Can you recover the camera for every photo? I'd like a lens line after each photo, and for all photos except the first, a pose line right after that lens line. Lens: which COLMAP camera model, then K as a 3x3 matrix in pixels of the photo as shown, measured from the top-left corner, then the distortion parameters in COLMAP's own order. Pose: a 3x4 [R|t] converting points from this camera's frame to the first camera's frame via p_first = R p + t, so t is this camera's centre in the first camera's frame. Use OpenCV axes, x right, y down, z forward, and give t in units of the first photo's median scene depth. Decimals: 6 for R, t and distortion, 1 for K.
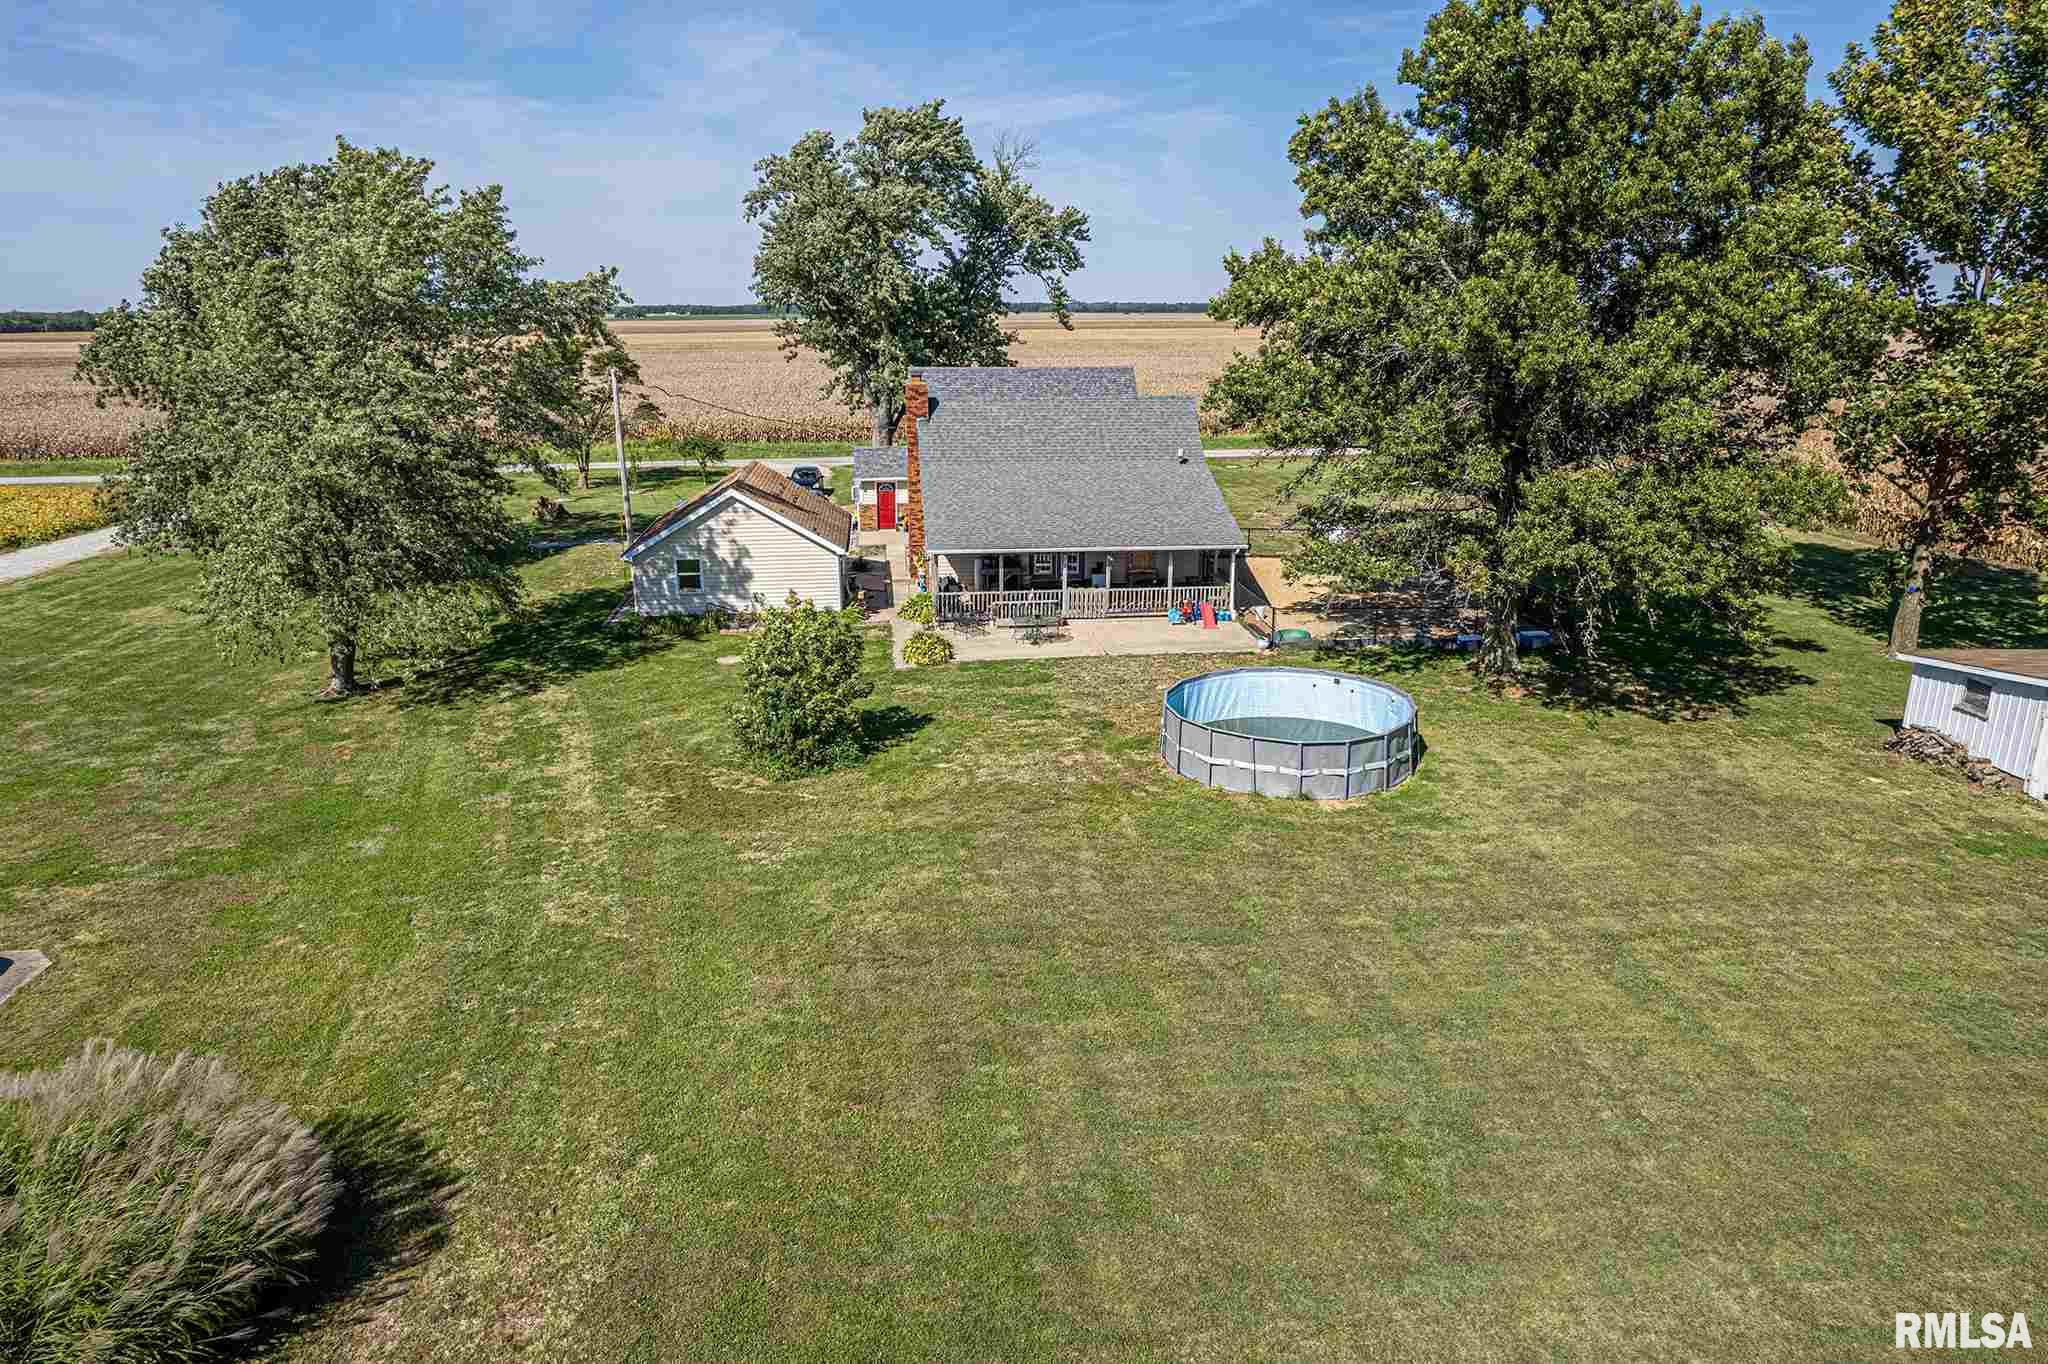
lens RADIAL K [[1301.1, 0, 1033.0], [0, 1301.1, 672.4], [0, 0, 1]] dist [-0.063218, 0.055694]
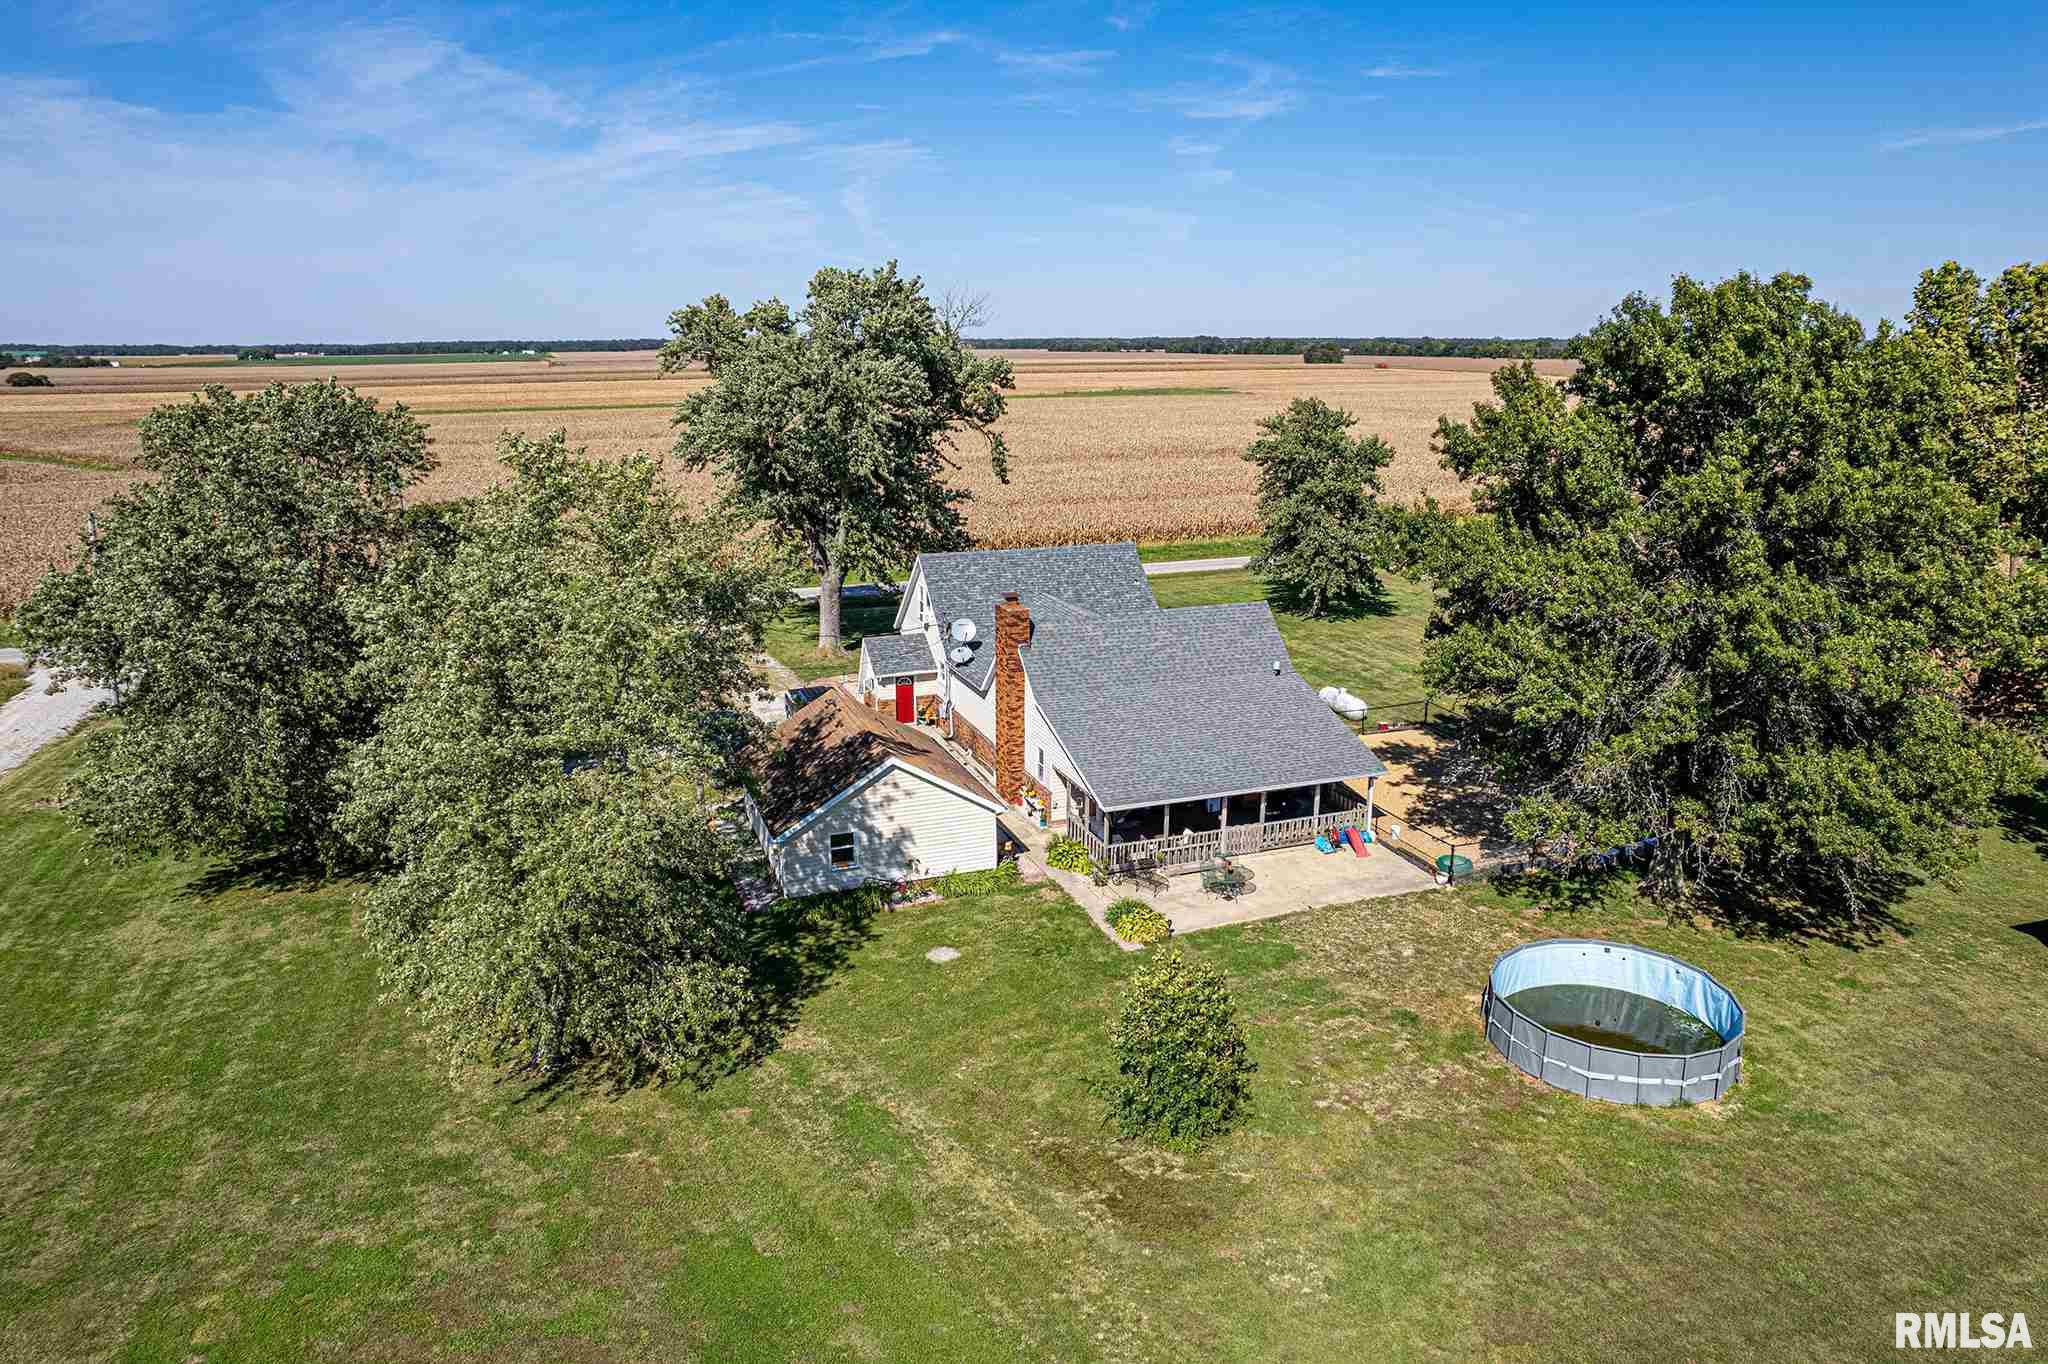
lens RADIAL K [[1301.1, 0, 1028.4], [0, 1301.1, 679.5], [0, 0, 1]] dist [-0.063218, 0.055694]
pose [[0.962483, -0.066788, 0.262994, -0.378024], [0.065506, 0.997759, 0.013650, -0.202297], [-0.263316, 0.004090, 0.964701, 0.072060]]
